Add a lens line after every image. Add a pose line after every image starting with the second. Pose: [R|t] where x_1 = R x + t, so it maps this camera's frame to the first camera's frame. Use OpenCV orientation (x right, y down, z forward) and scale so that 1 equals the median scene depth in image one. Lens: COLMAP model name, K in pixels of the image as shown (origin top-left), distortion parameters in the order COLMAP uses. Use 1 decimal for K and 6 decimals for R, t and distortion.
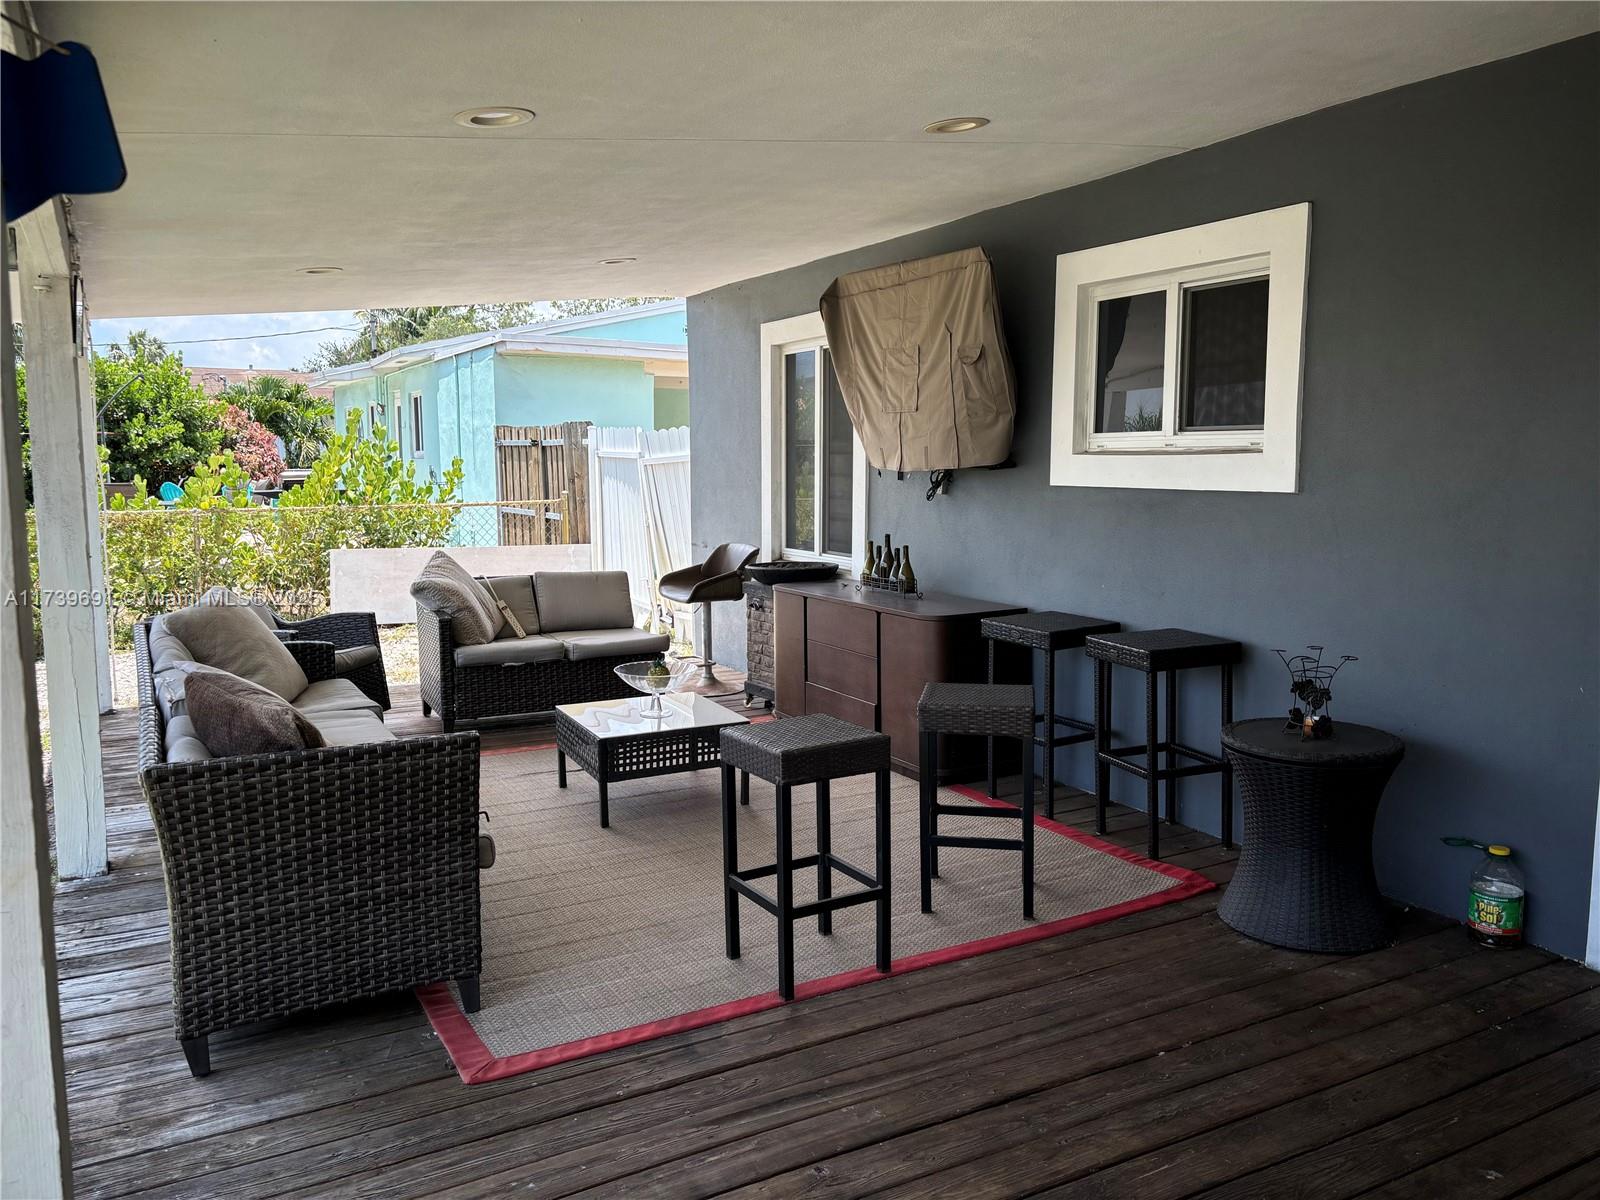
lens RADIAL K [[1223.6, 0, 800.0], [0, 1223.6, 600.0], [0, 0, 1]] dist [0.000250, -0.010122]
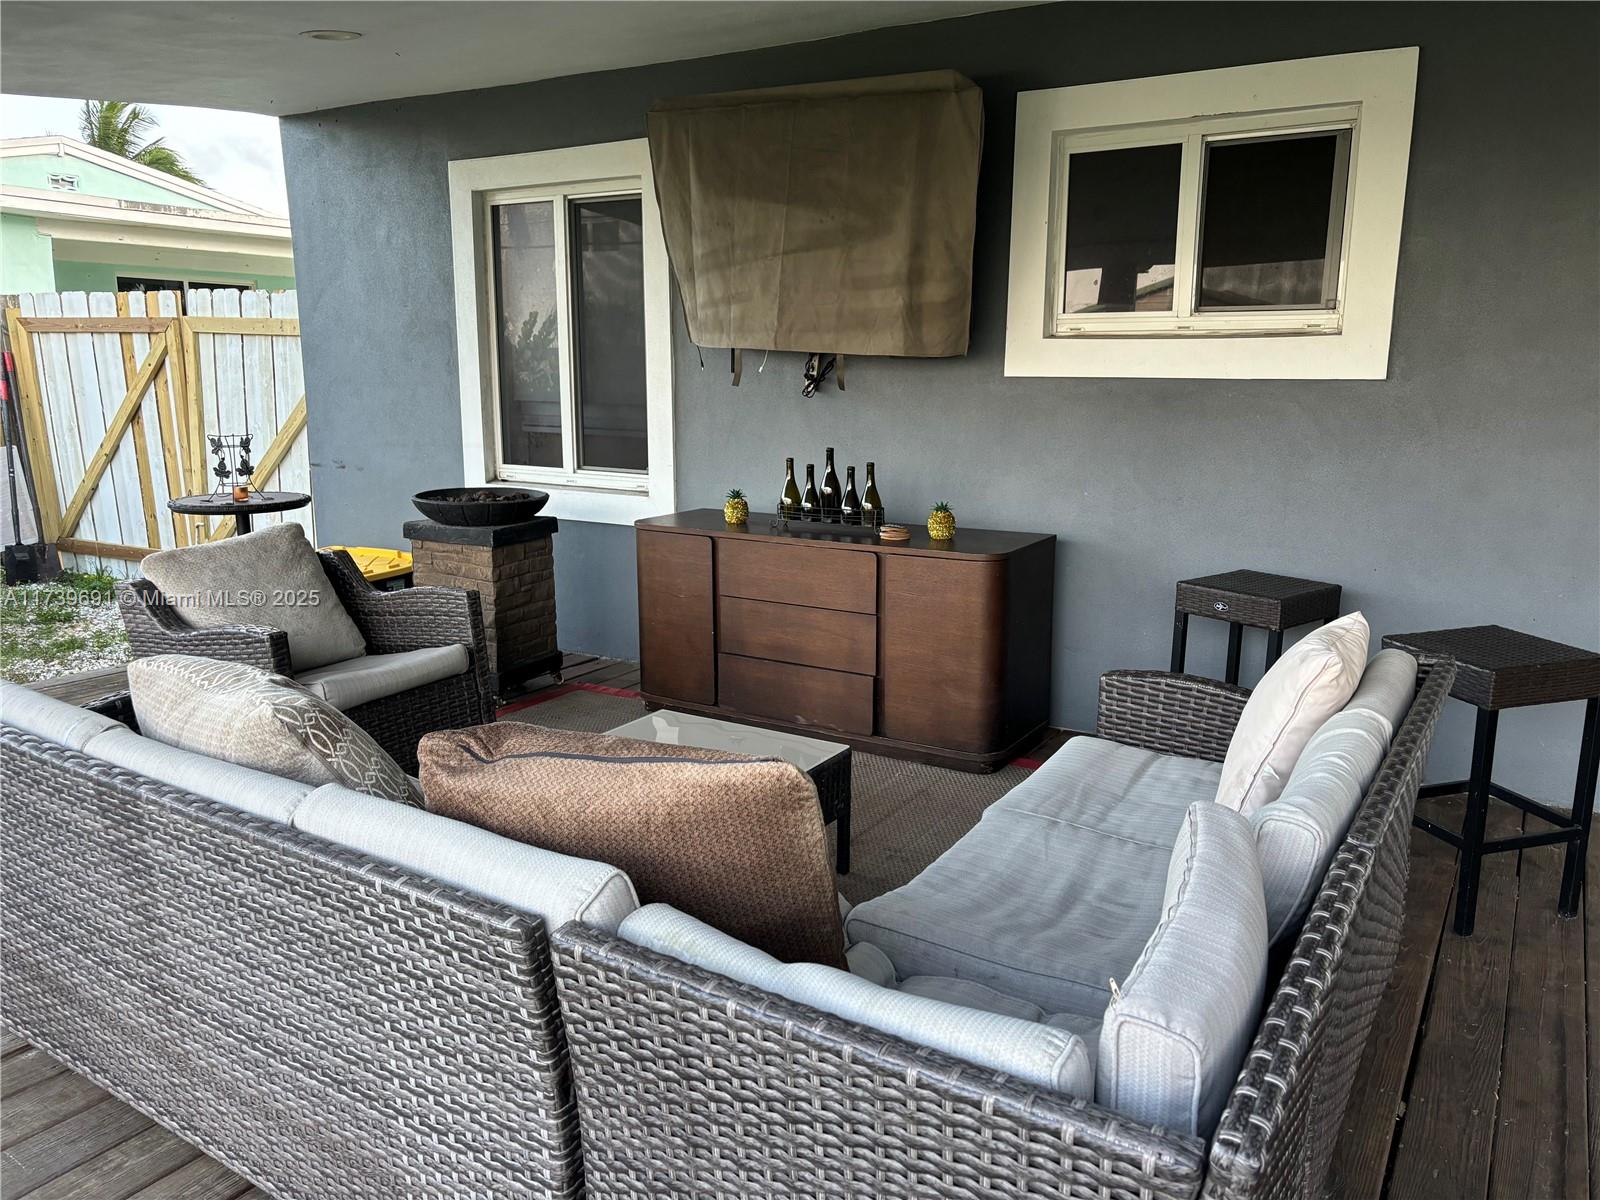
lens RADIAL K [[1223.6, 0, 800.0], [0, 1223.6, 600.0], [0, 0, 1]] dist [0.000250, -0.010122]
pose [[0.868103, -0.099386, 0.486332, -0.366924], [0.056700, 0.993192, 0.101756, -0.038232], [-0.493135, -0.060759, 0.867829, 0.365807]]
